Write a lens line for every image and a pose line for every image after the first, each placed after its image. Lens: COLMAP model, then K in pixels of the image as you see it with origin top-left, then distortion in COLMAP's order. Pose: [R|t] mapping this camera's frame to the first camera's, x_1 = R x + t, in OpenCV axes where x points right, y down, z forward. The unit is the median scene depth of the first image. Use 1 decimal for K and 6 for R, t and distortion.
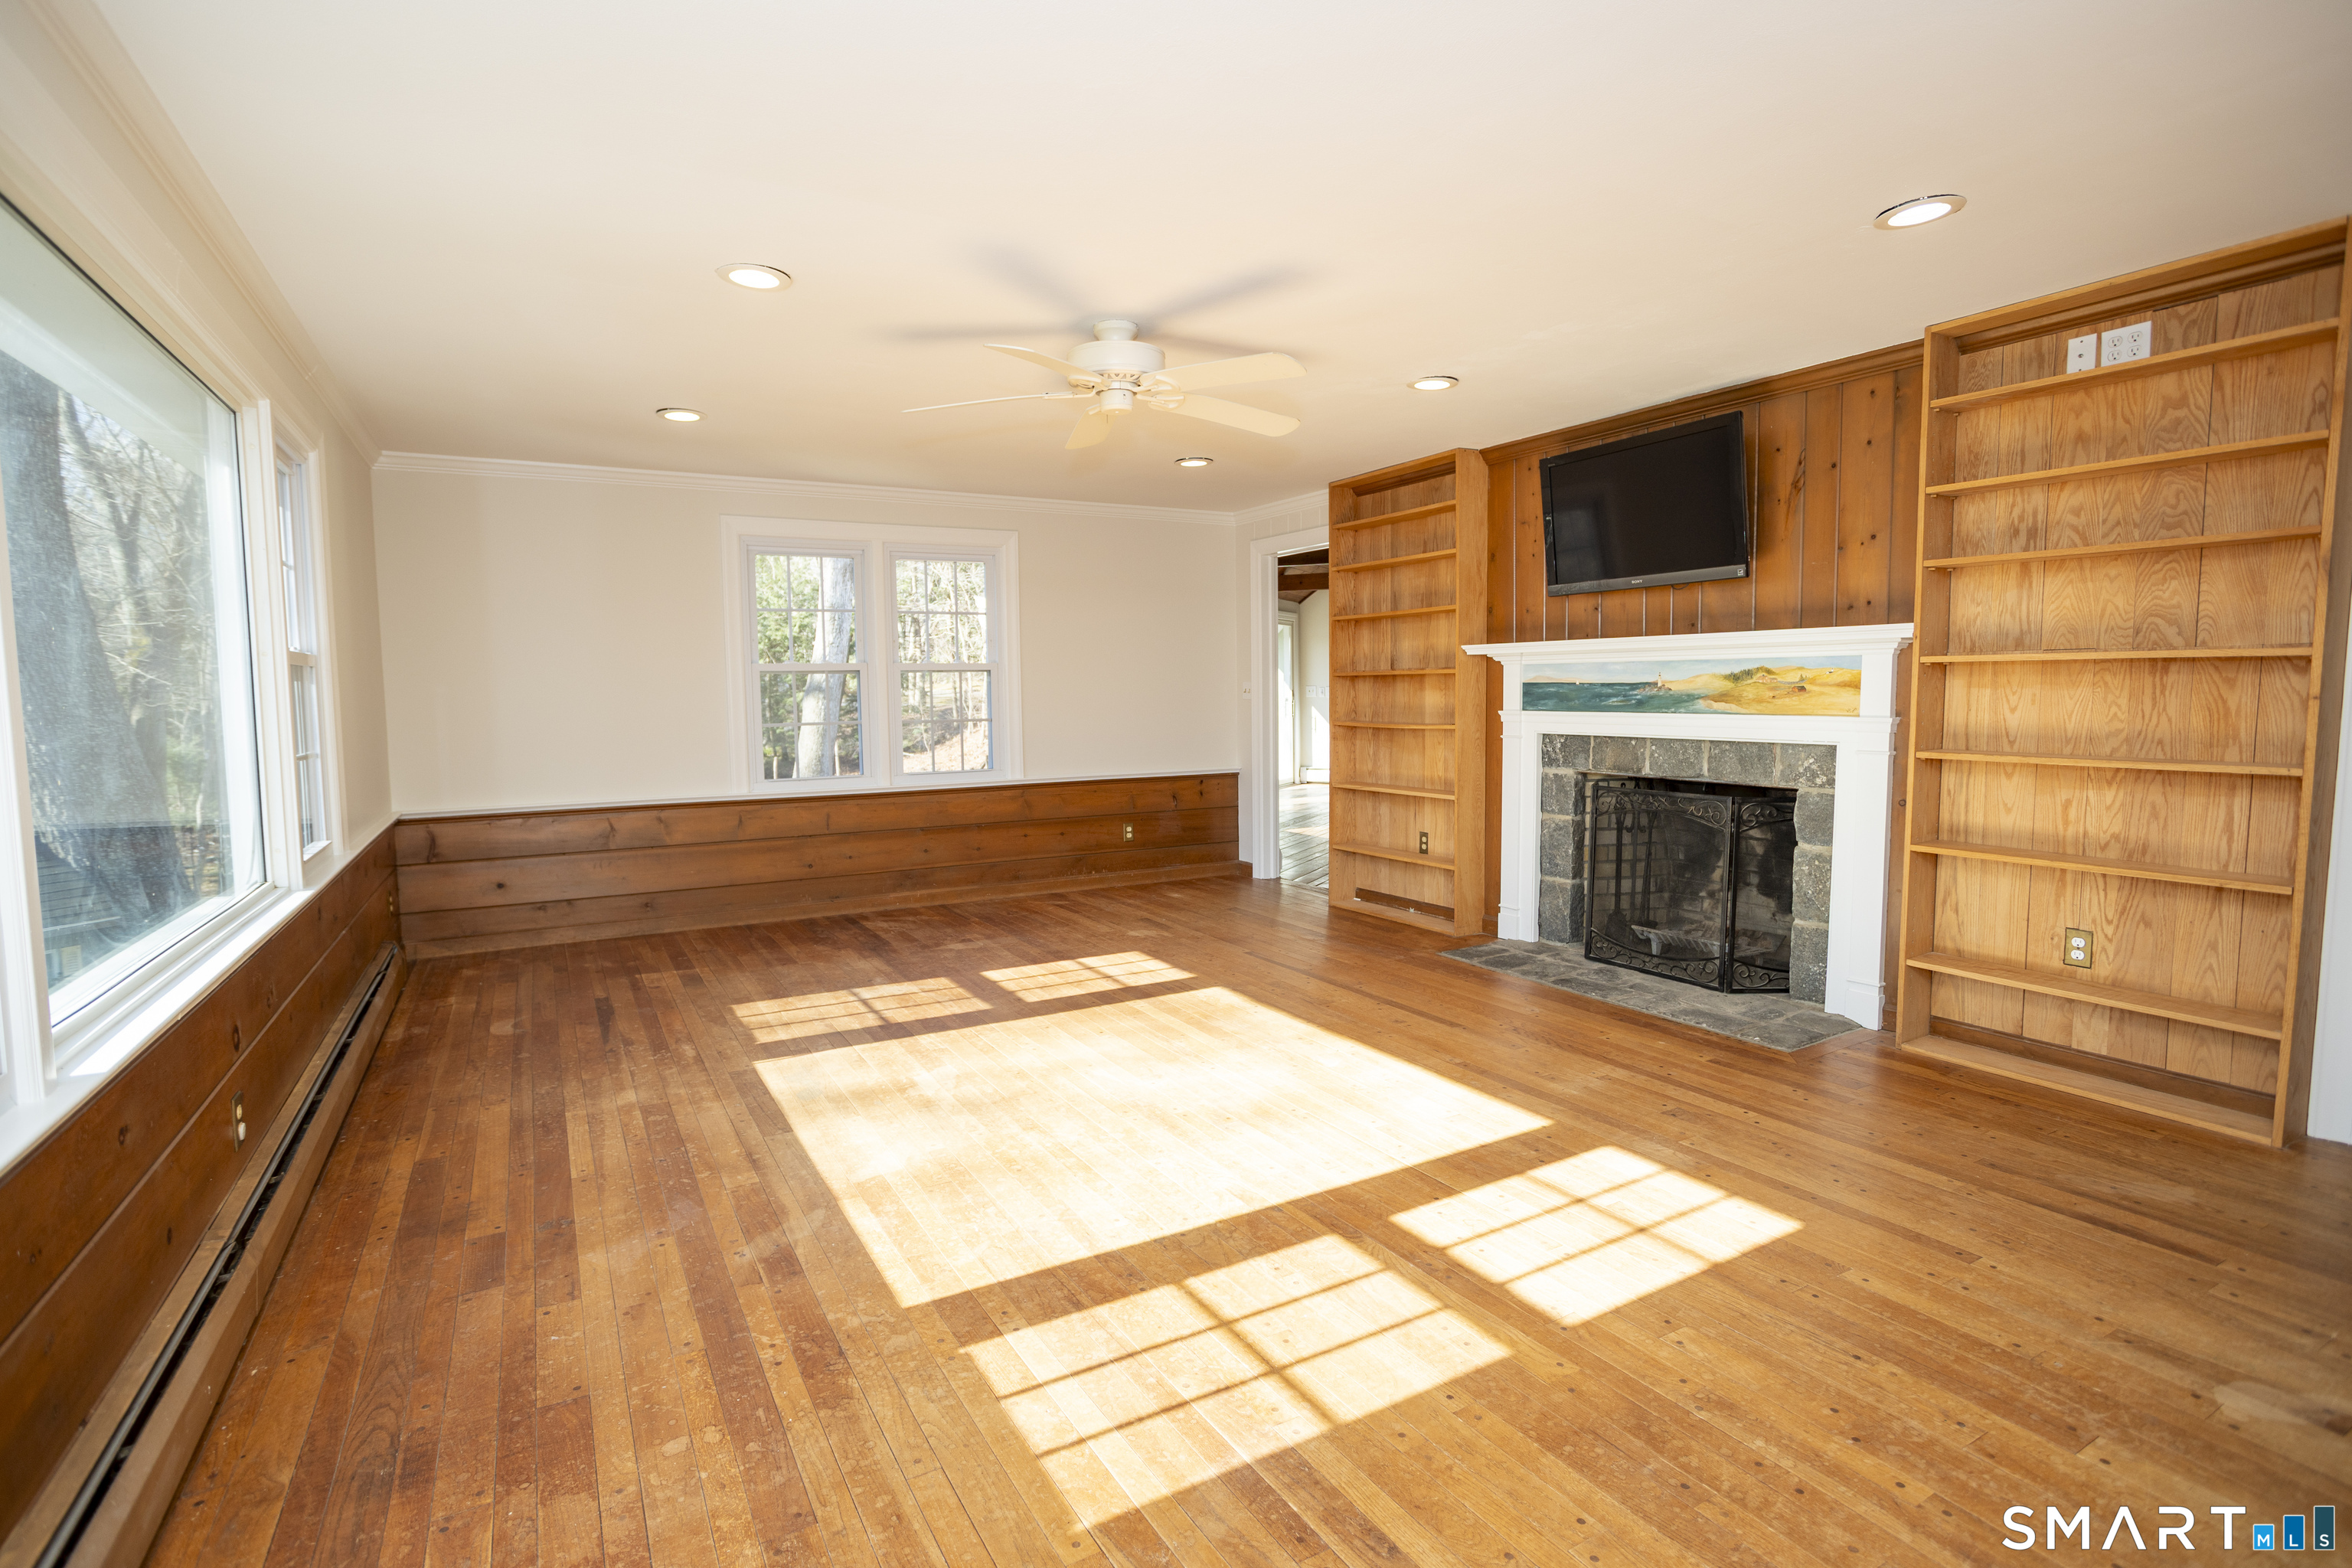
lens RADIAL K [[1133.6, 0, 1160.7], [0, 1133.6, 784.1], [0, 0, 1]] dist [-0.059751, 0.027415]
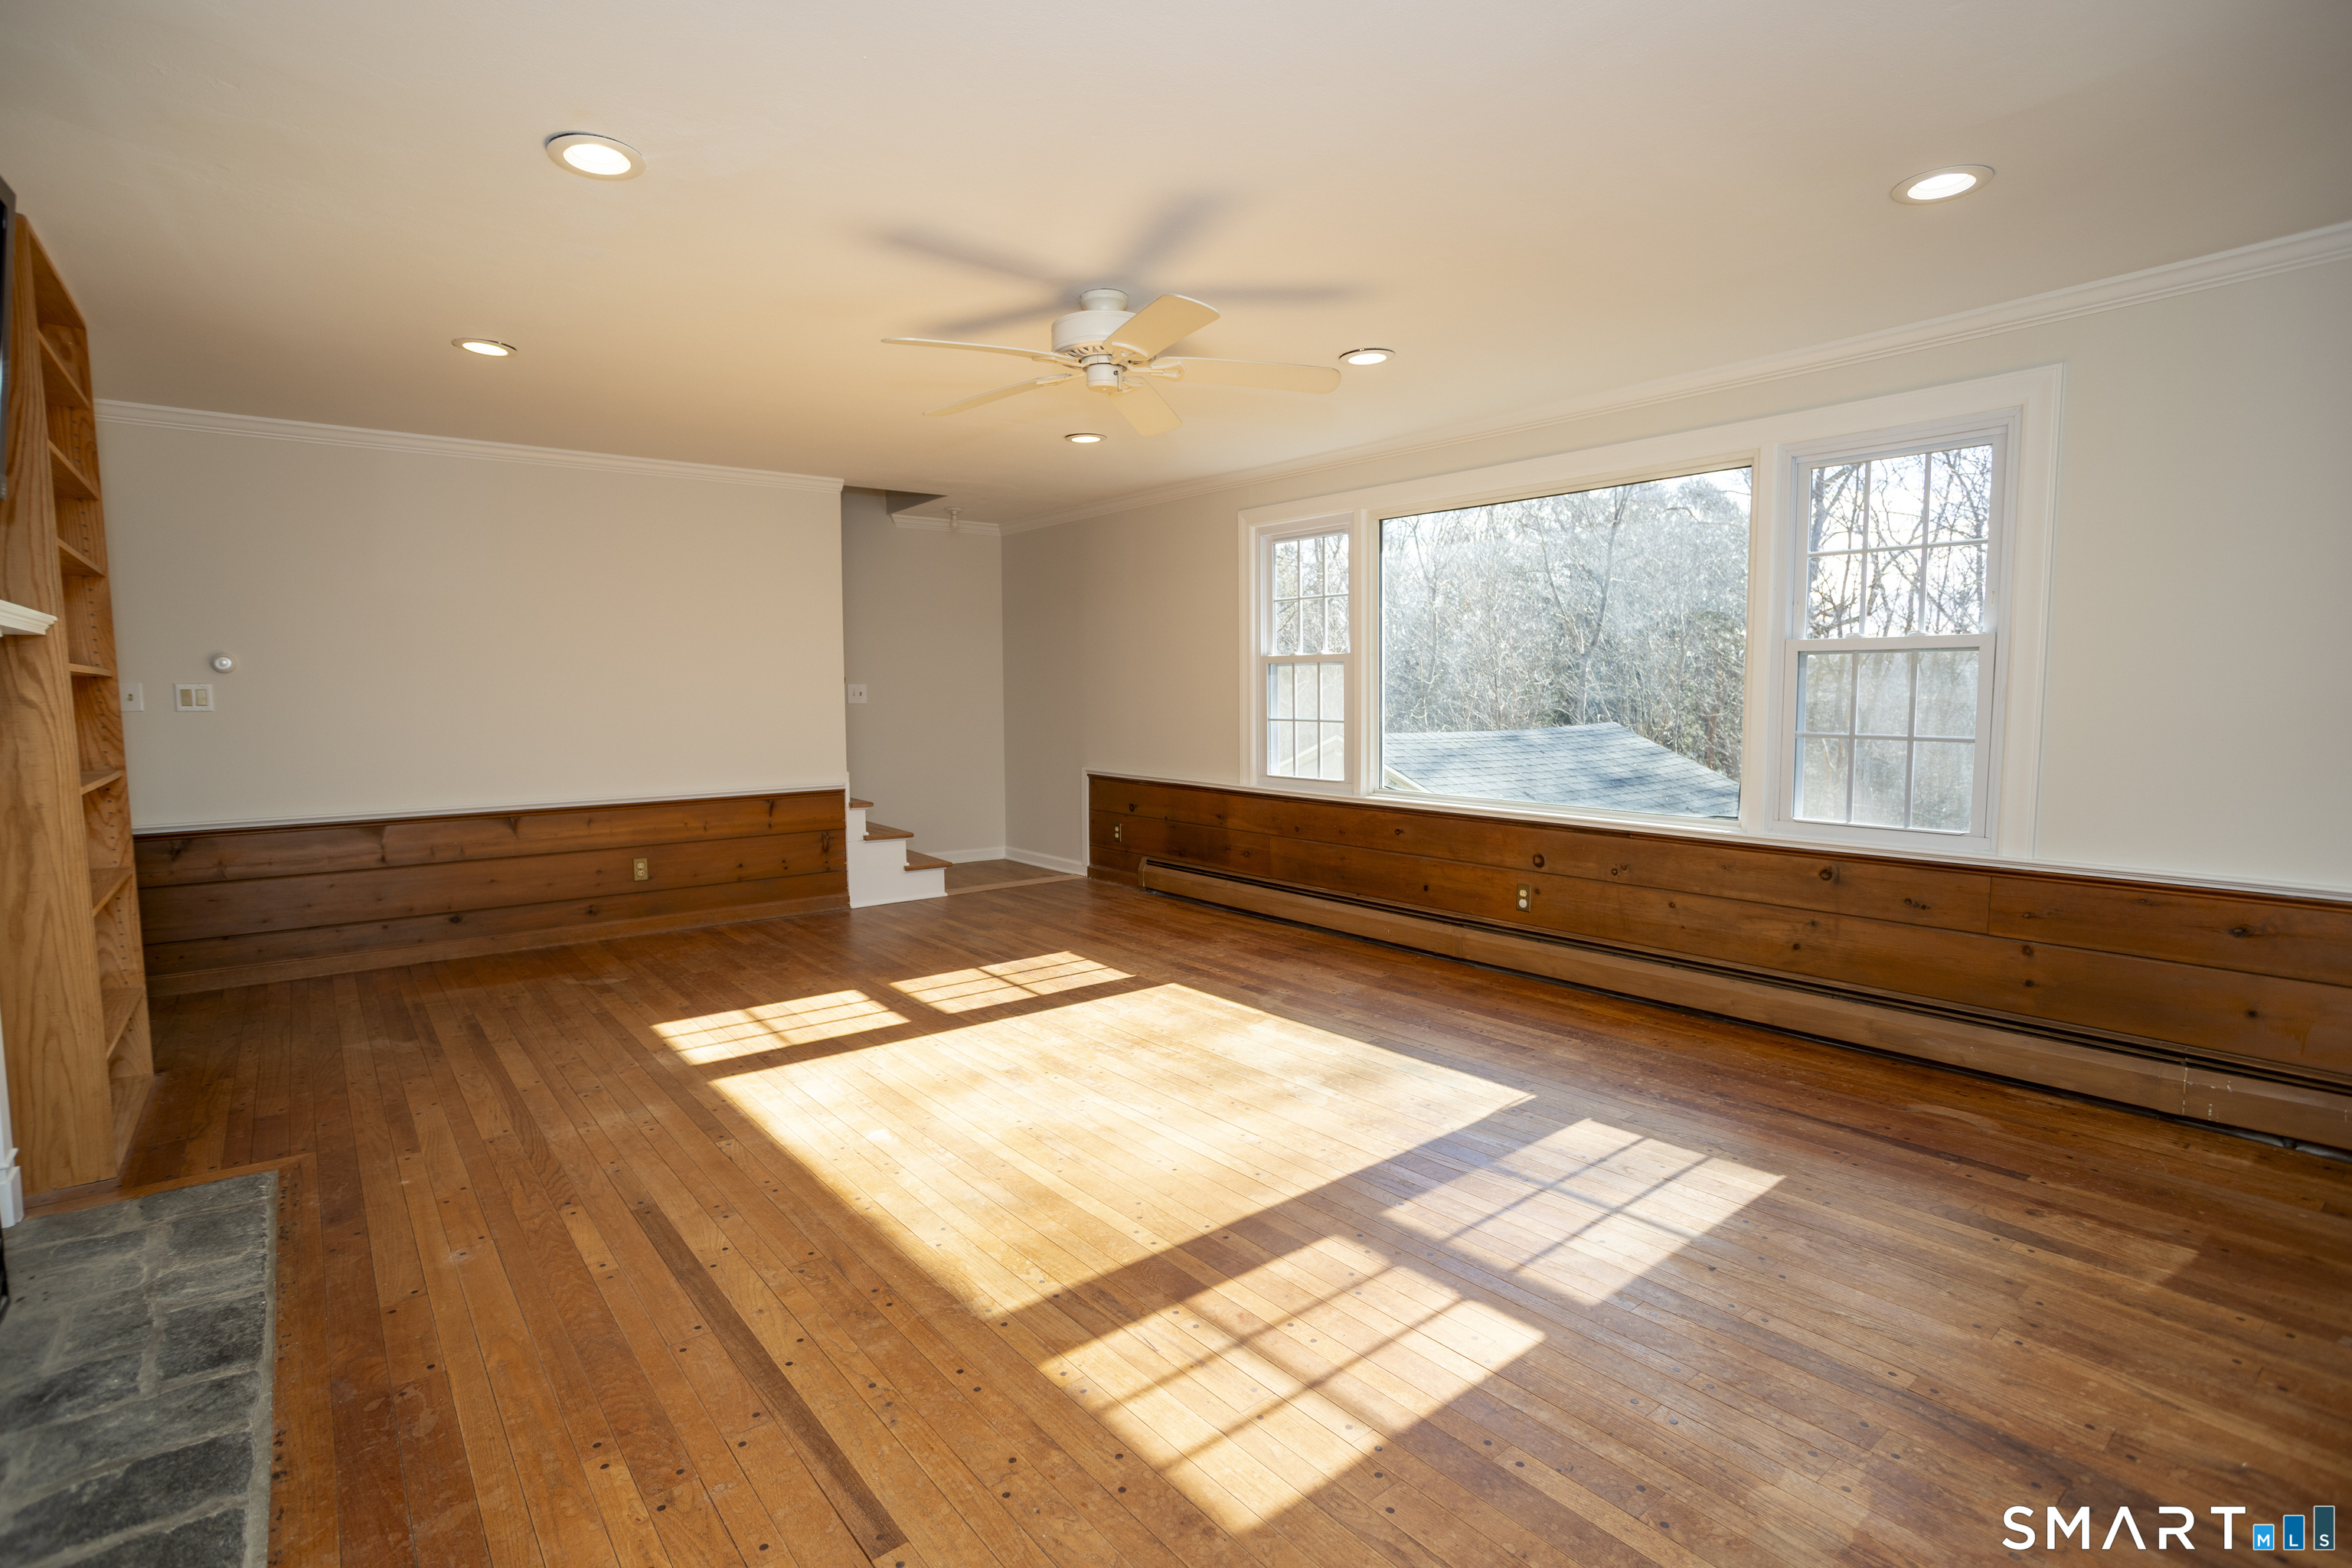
lens RADIAL K [[1133.6, 0, 1168.4], [0, 1133.6, 785.5], [0, 0, 1]] dist [-0.059751, 0.027415]
pose [[-0.986647, 0.031999, -0.159698, 0.065332], [0.003830, 0.984797, 0.173665, -0.162121], [0.162827, 0.170735, -0.971770, 1.907595]]
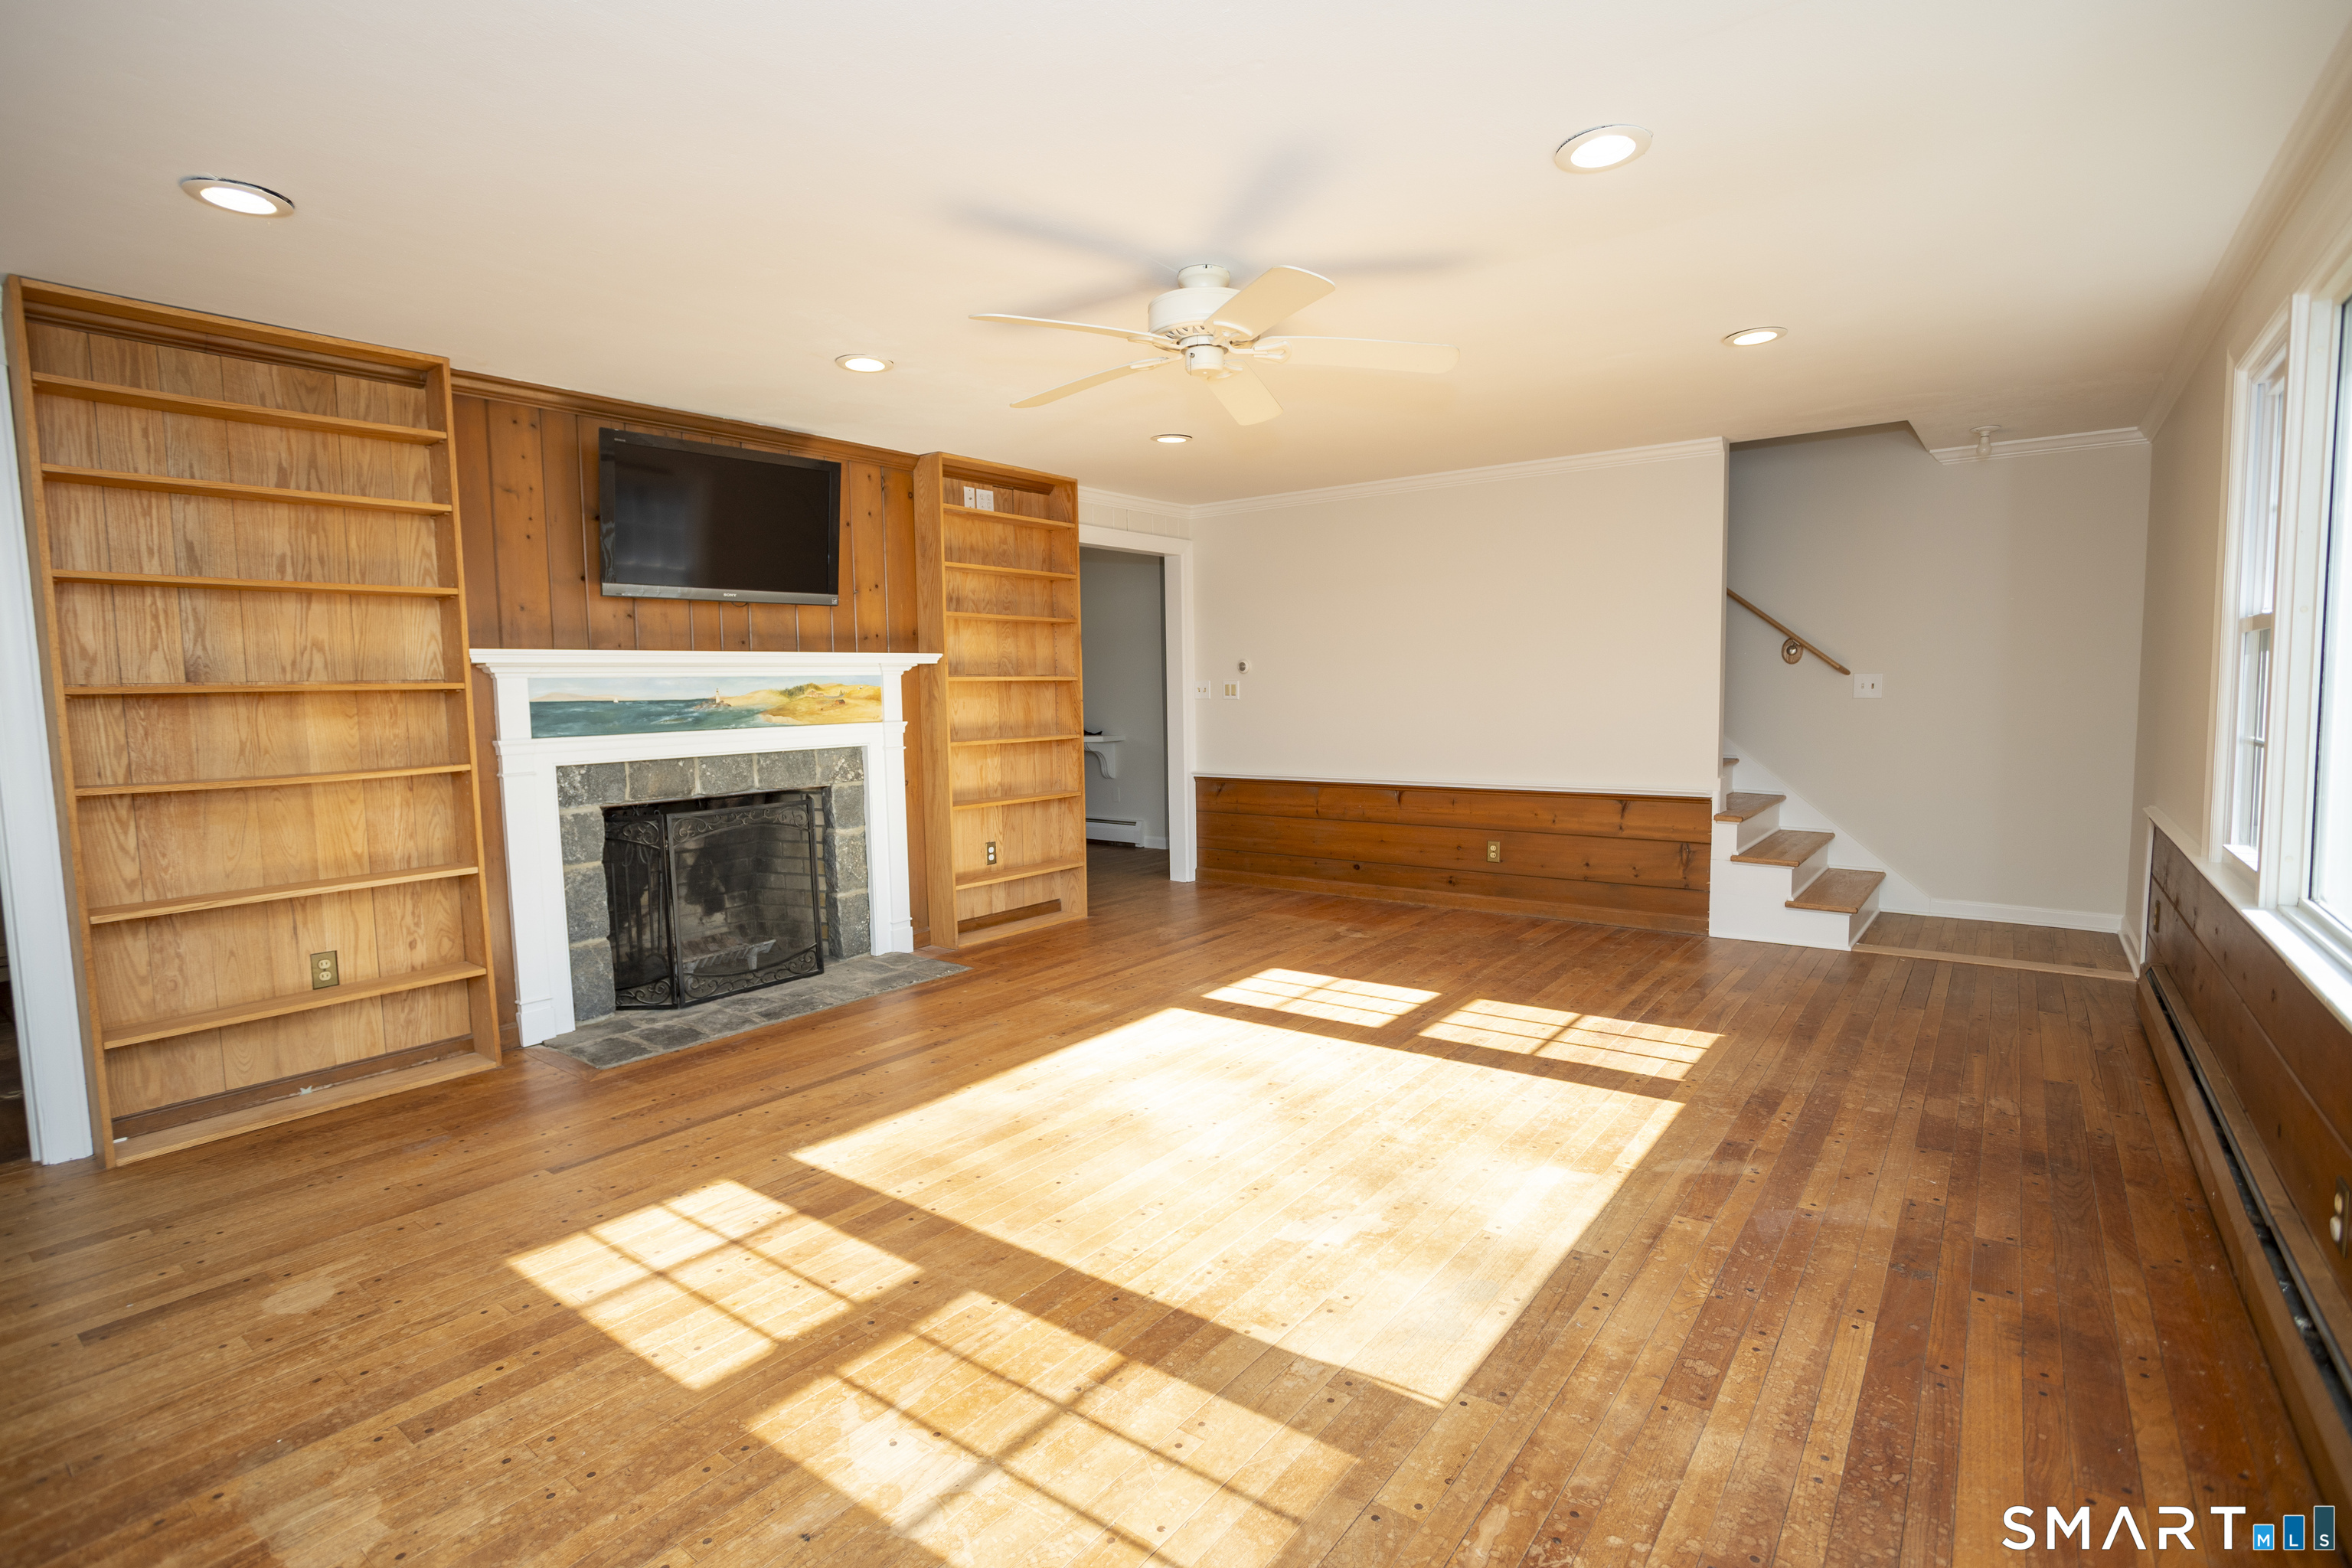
lens RADIAL K [[1133.6, 0, 1161.9], [0, 1133.6, 785.5], [0, 0, 1]] dist [-0.059751, 0.027415]
pose [[-0.393080, -0.058288, 0.917655, -0.816971], [0.102922, 0.988928, 0.106902, -0.106450], [-0.913726, 0.136468, -0.382728, 1.364983]]
